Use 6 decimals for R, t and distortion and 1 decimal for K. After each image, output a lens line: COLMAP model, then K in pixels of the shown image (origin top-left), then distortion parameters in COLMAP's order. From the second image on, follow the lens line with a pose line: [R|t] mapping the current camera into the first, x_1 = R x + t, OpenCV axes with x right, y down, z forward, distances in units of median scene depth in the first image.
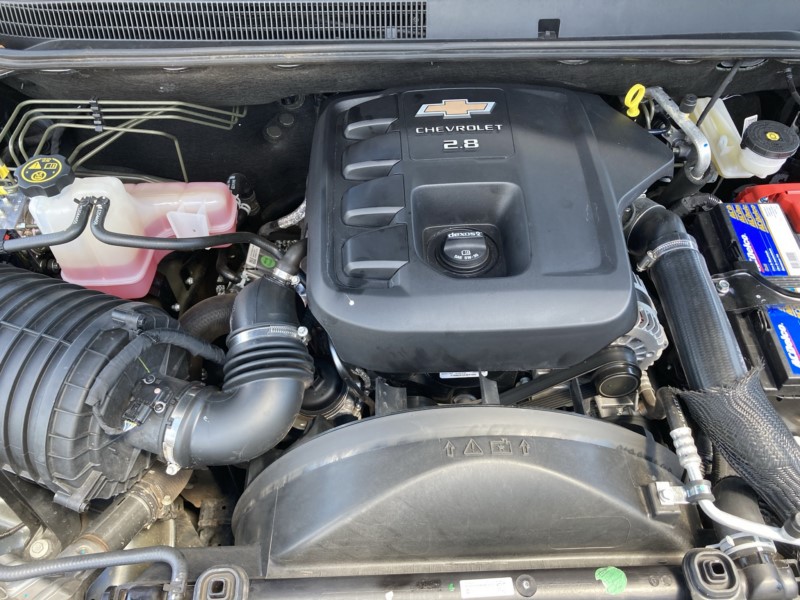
lens RADIAL K [[645.0, 0, 401.3], [0, 645.0, 282.5], [0, 0, 1]] dist [-0.035869, 0.091736]
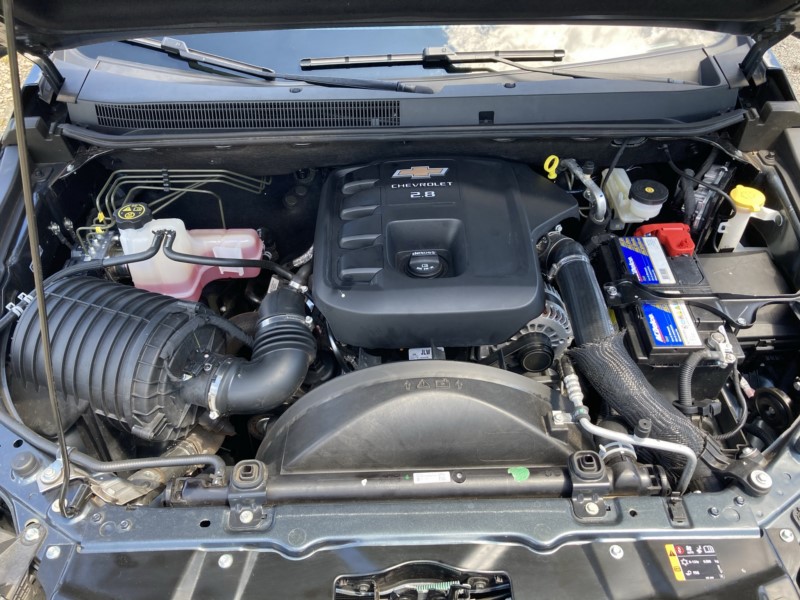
lens RADIAL K [[651.9, 0, 400.3], [0, 651.9, 293.4], [0, 0, 1]] dist [0.021194, -0.011206]
pose [[0.999766, -0.005107, -0.021014, 0.072993], [0.001804, 0.988023, -0.154293, 0.224697], [0.021550, 0.154219, 0.987802, -0.393681]]
